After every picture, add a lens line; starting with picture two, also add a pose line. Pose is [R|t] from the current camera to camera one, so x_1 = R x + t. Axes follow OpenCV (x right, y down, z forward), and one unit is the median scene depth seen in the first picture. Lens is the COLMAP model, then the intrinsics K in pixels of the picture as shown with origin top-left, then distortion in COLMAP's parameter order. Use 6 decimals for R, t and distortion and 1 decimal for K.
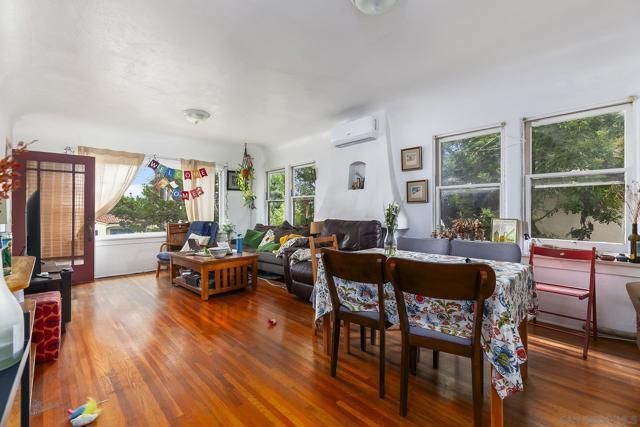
lens RADIAL K [[284.6, 0, 320.6], [0, 284.6, 208.5], [0, 0, 1]] dist [0.002164, 0.000521]
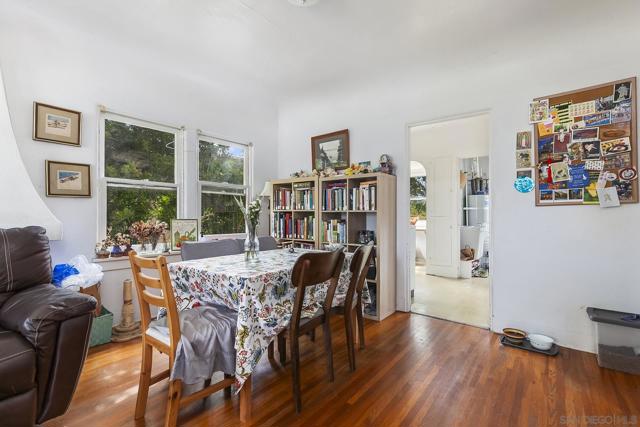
lens RADIAL K [[288.0, 0, 321.4], [0, 288.0, 216.9], [0, 0, 1]] dist [-0.000135, -0.000024]
pose [[-0.146322, -0.006461, 0.989216, -0.442102], [-0.023961, 0.999708, 0.002985, 0.010506], [-0.988947, -0.023266, -0.146434, 0.604485]]
